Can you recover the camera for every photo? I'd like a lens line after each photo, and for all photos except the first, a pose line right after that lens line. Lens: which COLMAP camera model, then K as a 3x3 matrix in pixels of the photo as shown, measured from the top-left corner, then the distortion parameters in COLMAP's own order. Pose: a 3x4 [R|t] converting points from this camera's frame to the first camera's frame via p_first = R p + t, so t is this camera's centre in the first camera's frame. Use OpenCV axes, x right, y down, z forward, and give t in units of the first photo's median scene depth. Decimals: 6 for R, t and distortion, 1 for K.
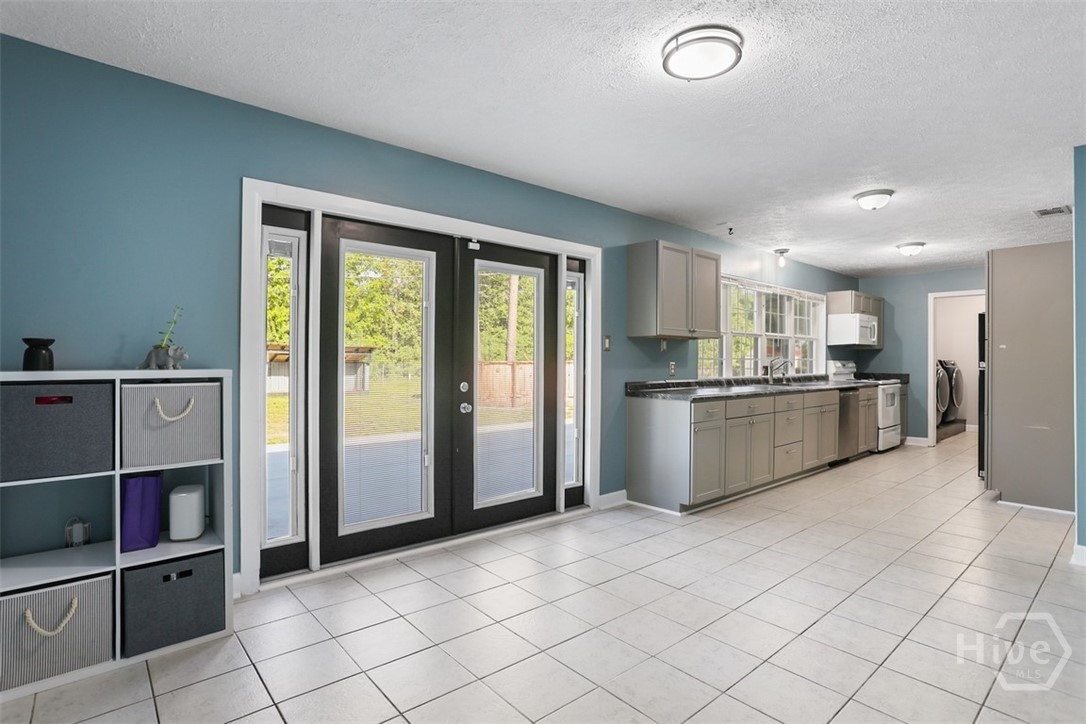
lens RADIAL K [[530.1, 0, 536.3], [0, 530.1, 360.3], [0, 0, 1]] dist [-0.053140, 0.026784]
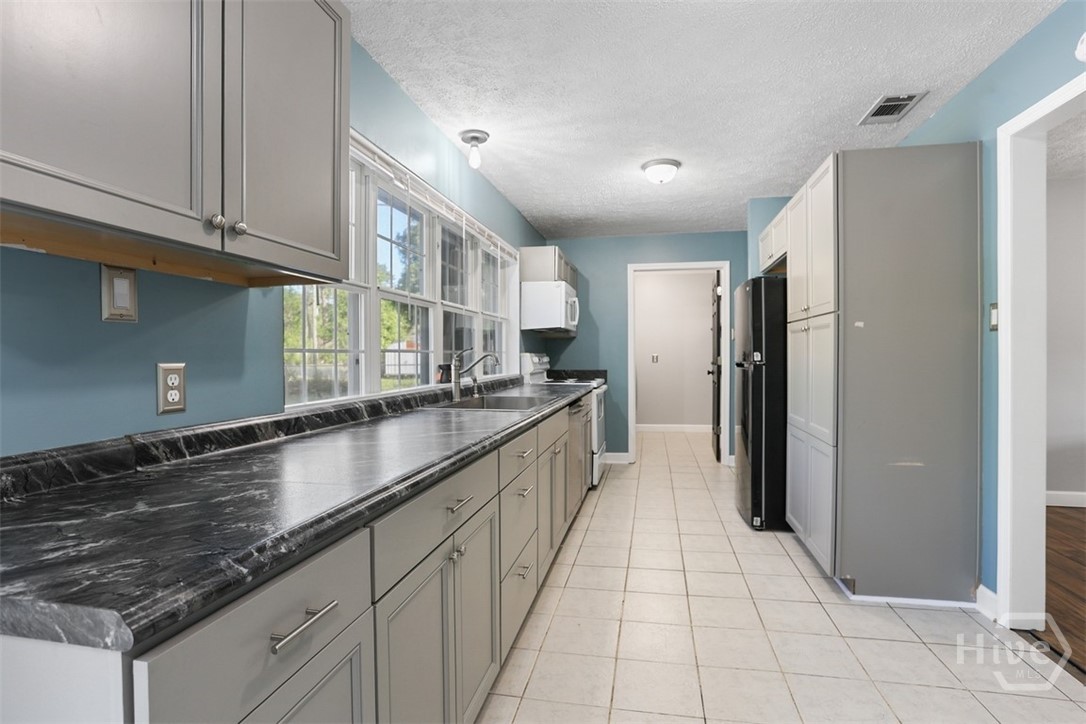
lens RADIAL K [[530.1, 0, 536.3], [0, 530.1, 360.3], [0, 0, 1]] dist [-0.053140, 0.026784]
pose [[0.788044, -0.016658, 0.615393, 0.166929], [0.011323, 0.999857, 0.012565, 0.001184], [-0.615514, -0.002934, 0.788120, 0.468321]]
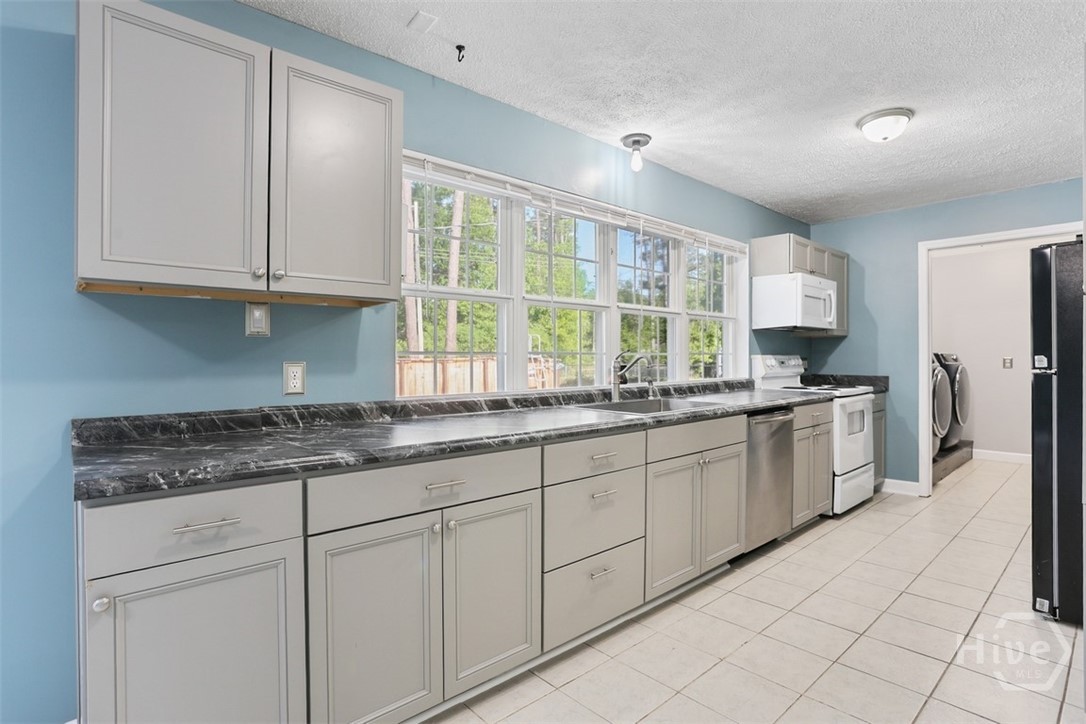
lens RADIAL K [[540.1, 0, 544.1], [0, 540.1, 357.5], [0, 0, 1]] dist [-0.070122, 0.043442]
pose [[0.999398, -0.006442, 0.034078, 0.299819], [0.006407, 0.999979, 0.001124, 0.001066], [-0.034085, -0.000905, 0.999419, 0.403185]]
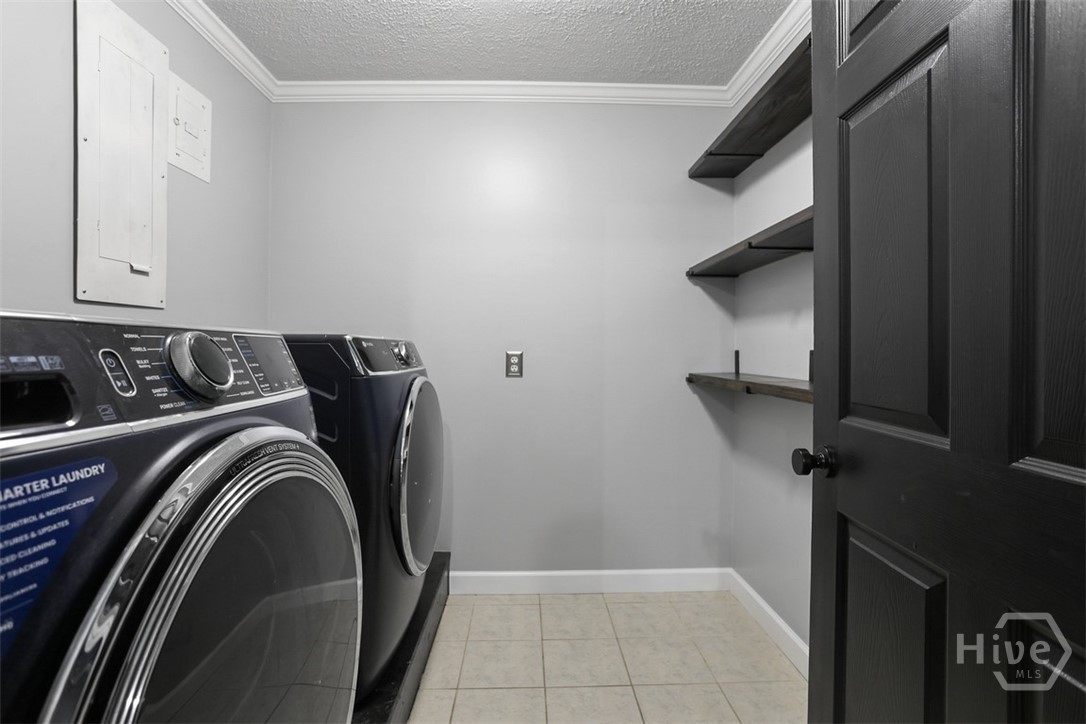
lens RADIAL K [[530.1, 0, 536.3], [0, 530.1, 360.3], [0, 0, 1]] dist [-0.053140, 0.026784]
pose [[0.632269, -0.020325, 0.774482, 0.779341], [0.003143, 0.999715, 0.023670, 0.003879], [-0.774742, -0.012531, 0.632153, 0.953384]]
